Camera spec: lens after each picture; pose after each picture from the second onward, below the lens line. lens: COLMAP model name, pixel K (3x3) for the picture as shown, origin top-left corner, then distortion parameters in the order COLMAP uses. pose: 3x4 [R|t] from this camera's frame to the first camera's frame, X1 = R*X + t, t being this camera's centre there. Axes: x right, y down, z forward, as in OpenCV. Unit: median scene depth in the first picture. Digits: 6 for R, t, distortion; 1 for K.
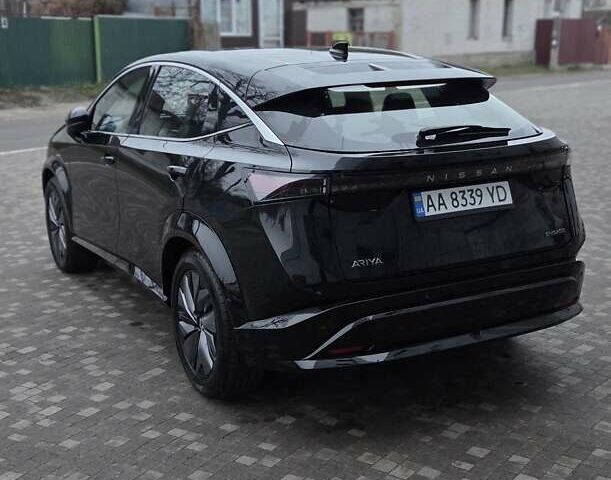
lens RADIAL K [[767.7, 0, 305.5], [0, 767.7, 240.0], [0, 0, 1]] dist [0.005855, 0.013192]
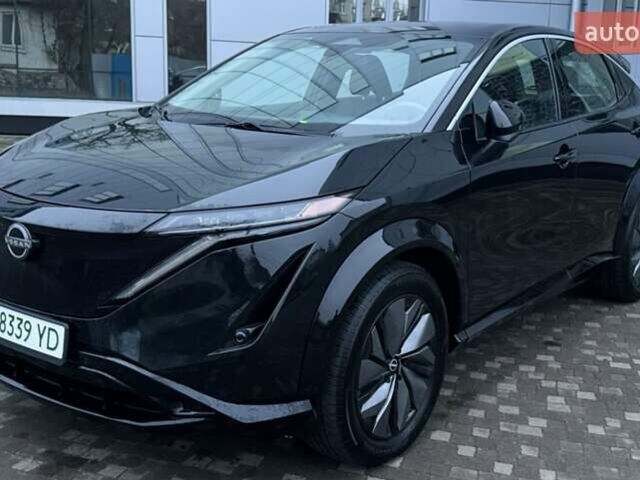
lens RADIAL K [[840.5, 0, 320.0], [0, 840.5, 240.0], [0, 0, 1]] dist [0.054381, -0.037347]
pose [[-0.369610, -0.174198, 0.912712, -0.987257], [0.197392, 0.945129, 0.260320, -0.298093], [-0.907978, 0.276379, -0.314944, 1.554203]]
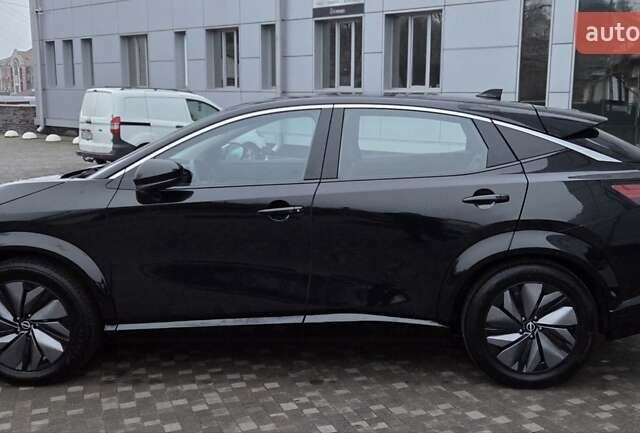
lens RADIAL K [[801.4, 0, 320.0], [0, 801.4, 216.5], [0, 0, 1]] dist [0.083200, -0.020069]
pose [[0.561022, -0.105753, 0.821018, -1.027554], [0.186827, 0.982392, -0.001124, -0.085663], [-0.806443, 0.154019, 0.570902, 0.438669]]
